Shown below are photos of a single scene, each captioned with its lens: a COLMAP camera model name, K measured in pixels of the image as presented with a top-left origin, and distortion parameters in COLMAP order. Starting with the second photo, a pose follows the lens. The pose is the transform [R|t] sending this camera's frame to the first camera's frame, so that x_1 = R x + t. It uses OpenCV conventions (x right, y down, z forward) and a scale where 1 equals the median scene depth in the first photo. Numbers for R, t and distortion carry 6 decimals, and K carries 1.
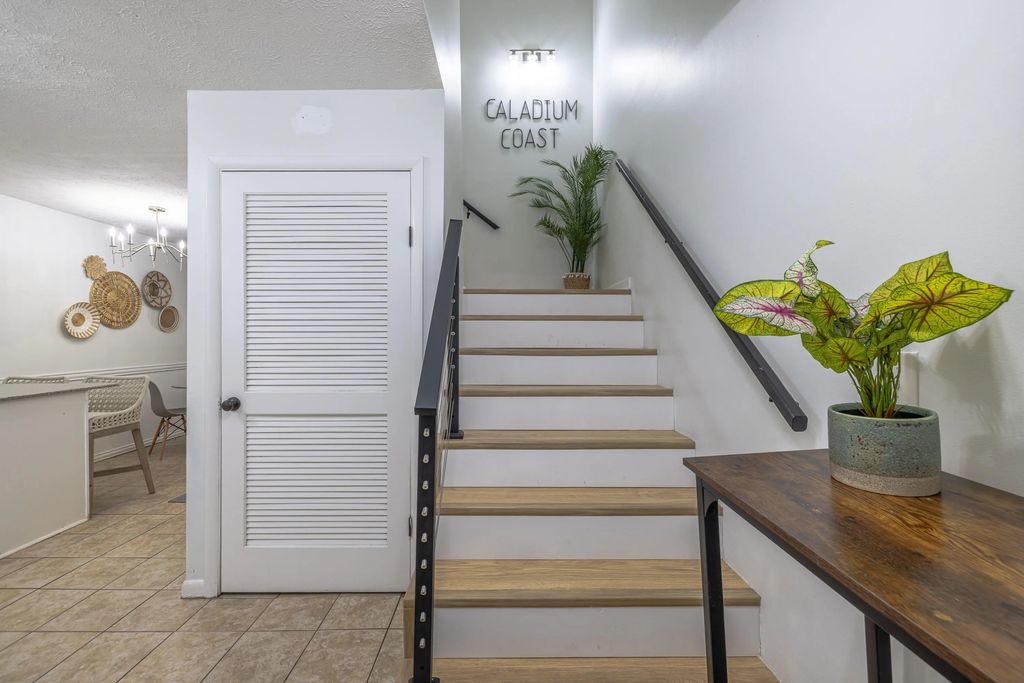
lens RADIAL K [[433.5, 0, 510.7], [0, 433.5, 335.1], [0, 0, 1]] dist [0.003760, -0.000659]
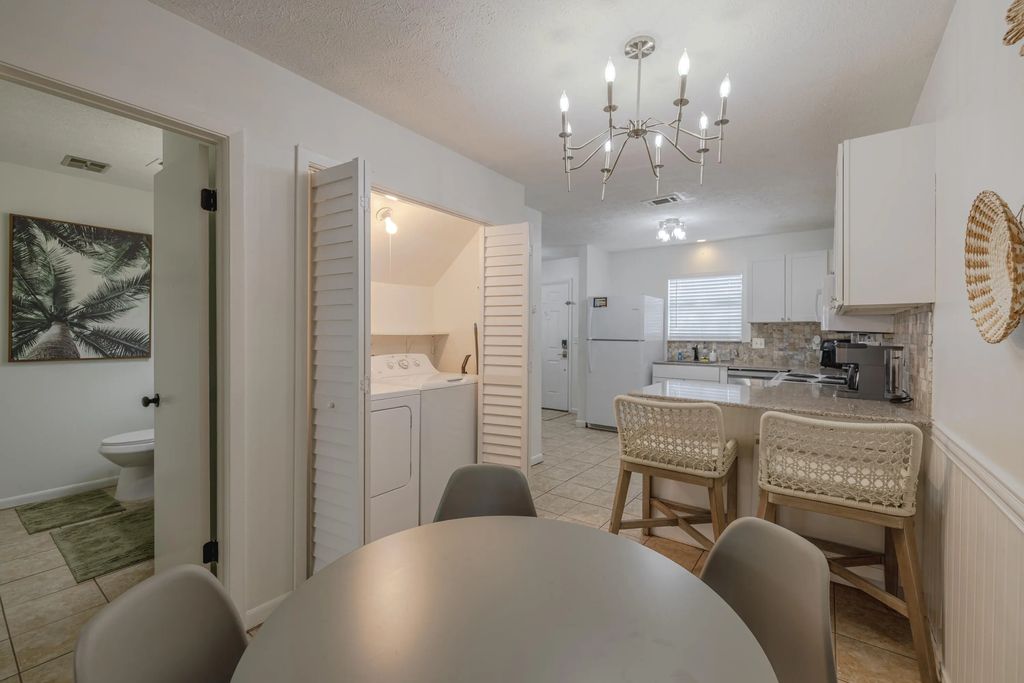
lens RADIAL K [[433.5, 0, 507.3], [0, 433.5, 336.6], [0, 0, 1]] dist [0.003760, -0.000659]
pose [[-0.797021, -0.005046, 0.603931, -0.864038], [-0.003534, 0.999987, 0.003690, 0.003343], [-0.603941, 0.000807, -0.797028, 1.273323]]
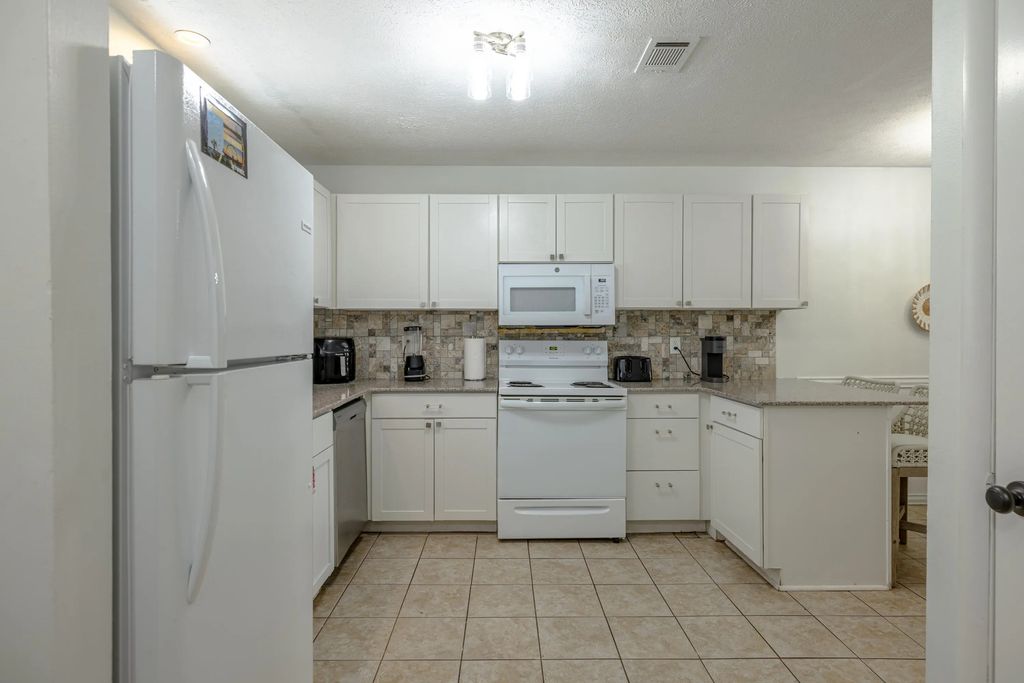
lens RADIAL K [[535.3, 0, 504.9], [0, 535.3, 327.8], [0, 0, 1]] dist [-0.005954, 0.003367]
pose [[-0.002439, -0.001068, -0.999996, -0.067213], [0.004043, 0.999991, -0.001078, -0.001283], [0.999989, -0.004046, -0.002435, 0.250841]]
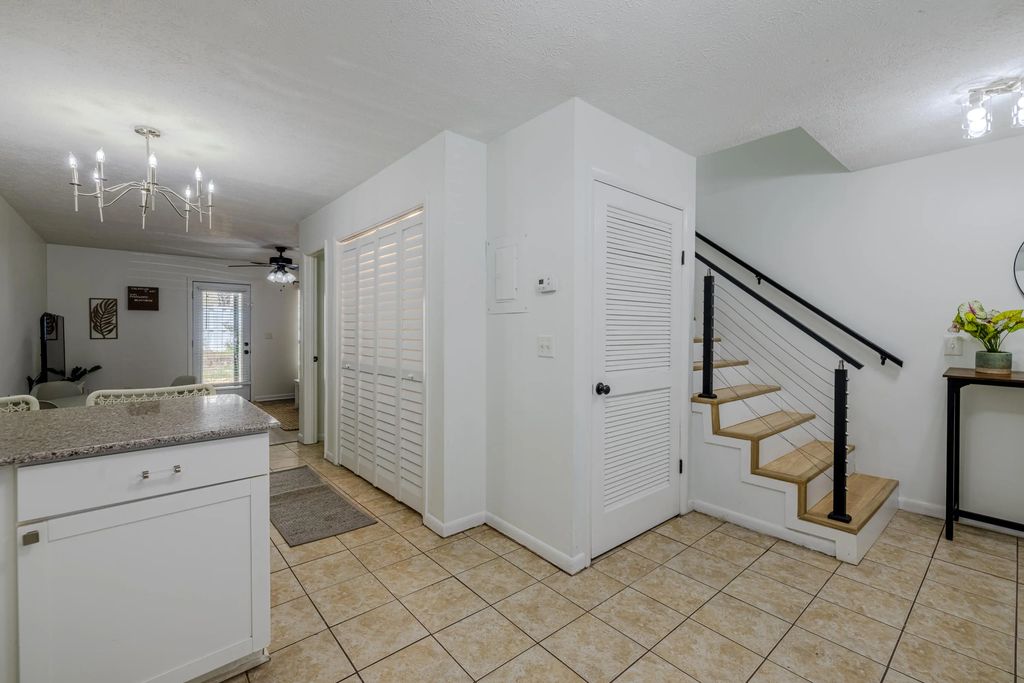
lens RADIAL K [[433.5, 0, 508.9], [0, 433.5, 328.9], [0, 0, 1]] dist [0.003760, -0.000659]
pose [[0.765235, 0.007423, 0.643708, -0.725706], [-0.007600, 0.999968, -0.002496, 0.003060], [-0.643706, -0.002982, 0.765267, 0.134904]]
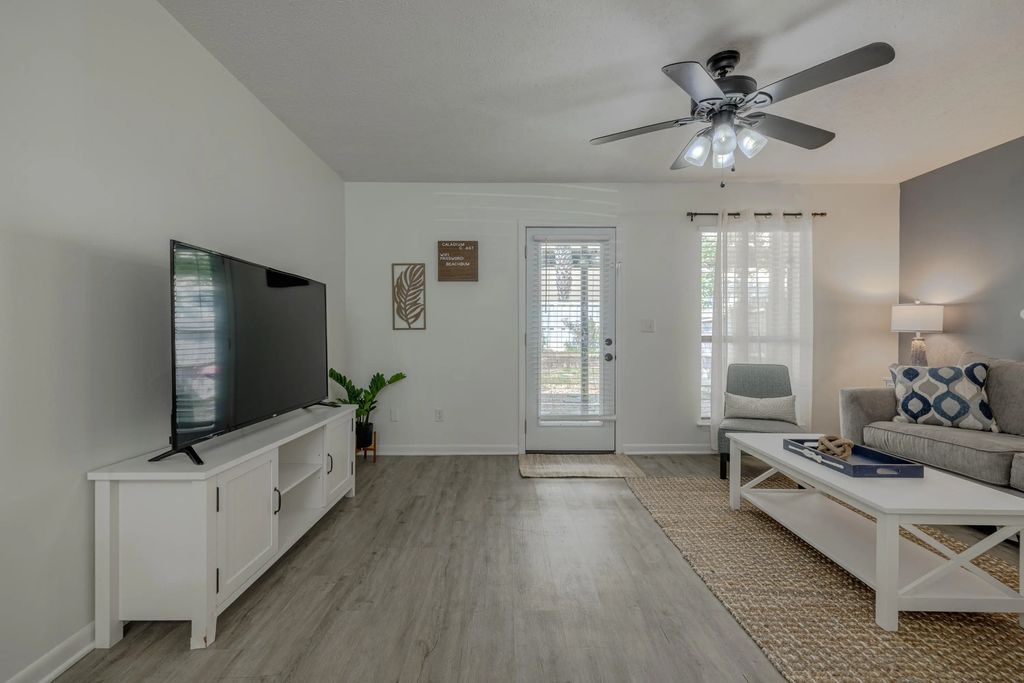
lens RADIAL K [[433.5, 0, 510.2], [0, 433.5, 334.1], [0, 0, 1]] dist [0.003760, -0.000659]
pose [[0.999983, 0.004907, 0.003136, -0.624195], [-0.004935, 0.999947, 0.009008, 0.042665], [-0.003092, -0.009024, 0.999955, 1.197975]]
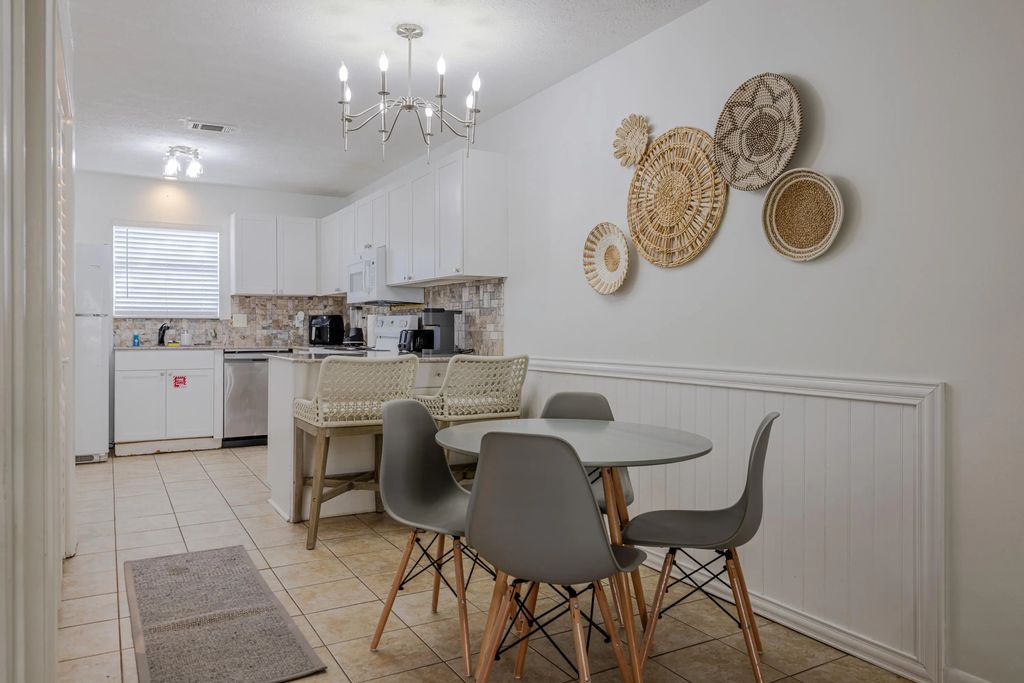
lens RADIAL K [[708.1, 0, 505.0], [0, 708.1, 333.7], [0, 0, 1]] dist [0.009065, -0.001471]
pose [[-0.876777, 0.006715, -0.480851, -0.458485], [0.003987, 0.999970, 0.006695, 0.043830], [0.480881, 0.003953, -0.876777, 1.566648]]
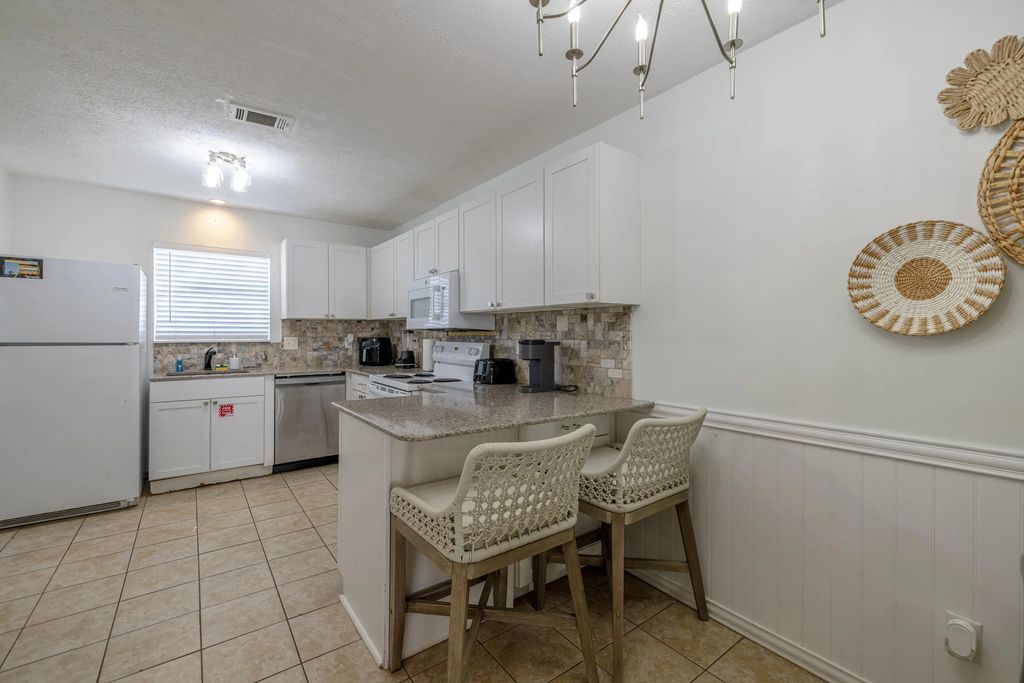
lens RADIAL K [[433.5, 0, 509.6], [0, 433.5, 336.6], [0, 0, 1]] dist [0.003760, -0.000659]
pose [[-0.810305, 0.005650, -0.585982, -0.520718], [0.003689, 0.999983, 0.004541, 0.005094], [0.585997, 0.001518, -0.810312, 1.019340]]
